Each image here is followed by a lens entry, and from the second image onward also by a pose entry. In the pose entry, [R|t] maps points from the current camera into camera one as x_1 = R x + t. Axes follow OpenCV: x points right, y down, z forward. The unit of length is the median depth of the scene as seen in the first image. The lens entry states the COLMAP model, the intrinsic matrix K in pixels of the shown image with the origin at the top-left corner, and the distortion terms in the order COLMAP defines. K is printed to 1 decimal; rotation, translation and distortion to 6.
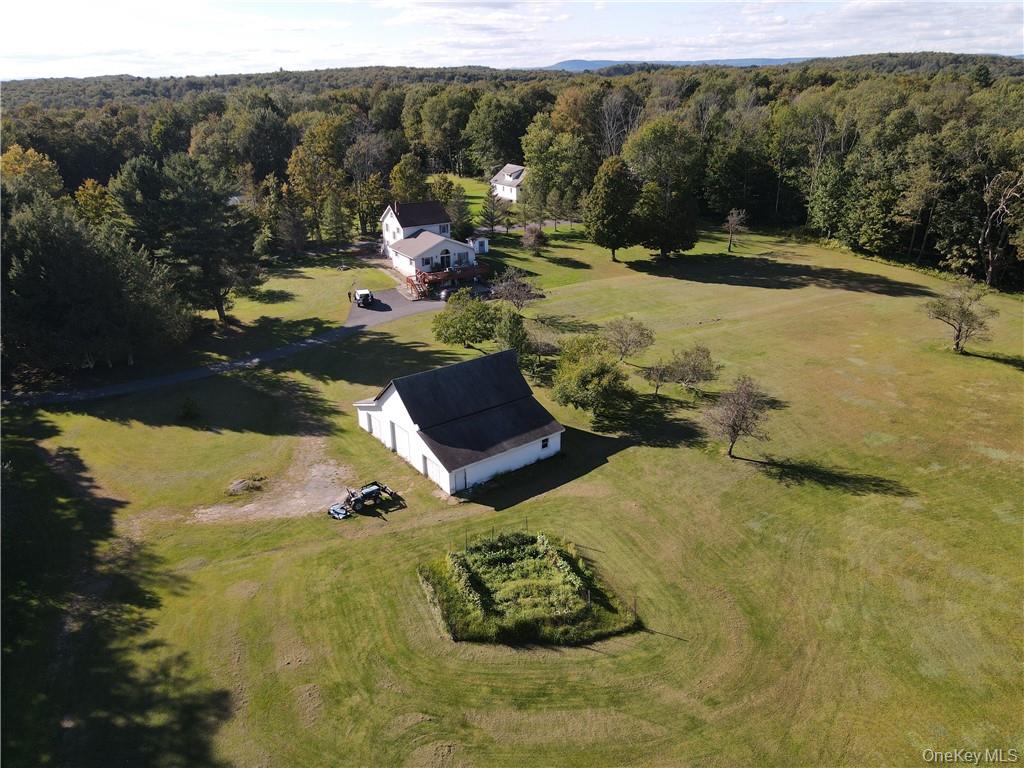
lens RADIAL K [[750.5, 0, 512.8], [0, 750.5, 376.4], [0, 0, 1]] dist [0.015736, 0.005917]
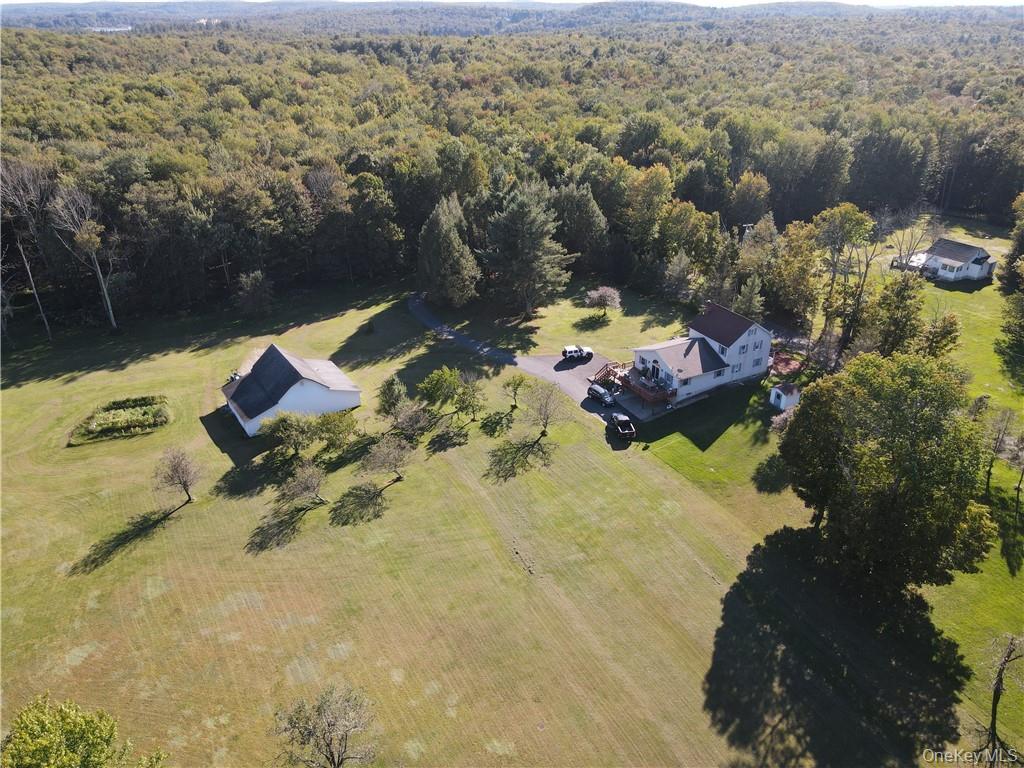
lens RADIAL K [[750.5, 0, 510.9], [0, 750.5, 391.7], [0, 0, 1]] dist [0.015736, 0.005917]
pose [[-0.065874, 0.475078, -0.877475, 0.751516], [-0.372270, 0.804191, 0.463348, -0.498885], [0.925784, 0.357180, 0.123882, 0.728598]]
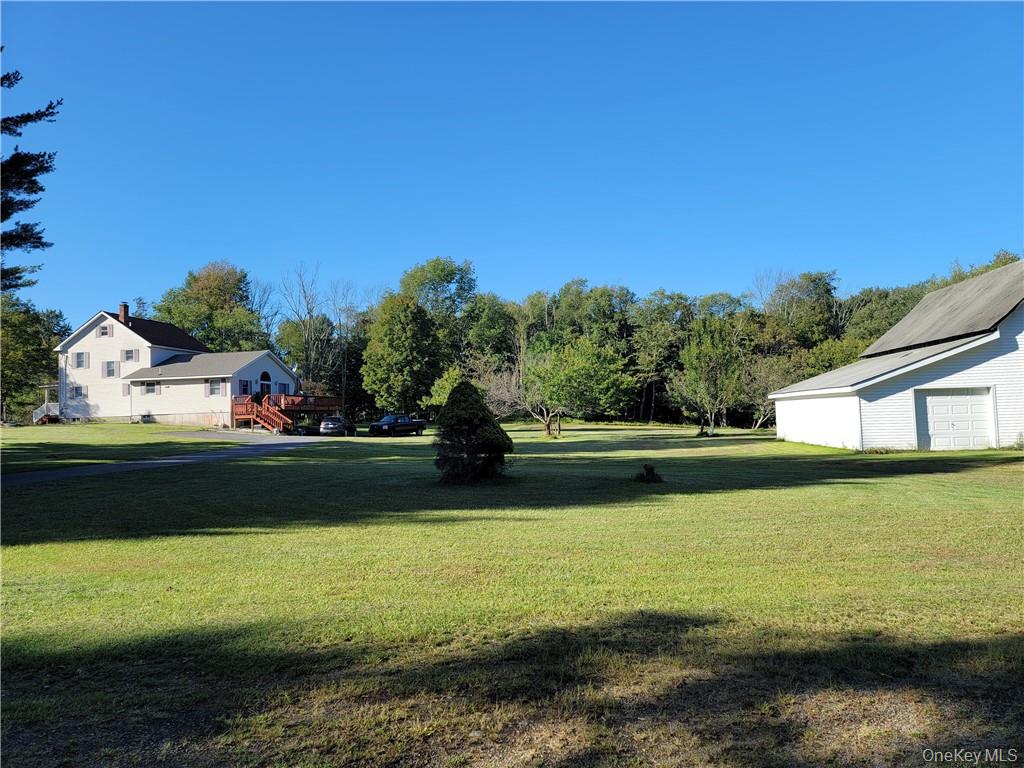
lens RADIAL K [[737.4, 0, 513.6], [0, 737.4, 388.1], [0, 0, 1]] dist [0.068532, -0.014929]
pose [[0.677582, 0.029897, 0.734839, -0.369536], [0.282569, 0.911898, -0.297653, 0.058738], [-0.678997, 0.409327, 0.609438, 0.539168]]
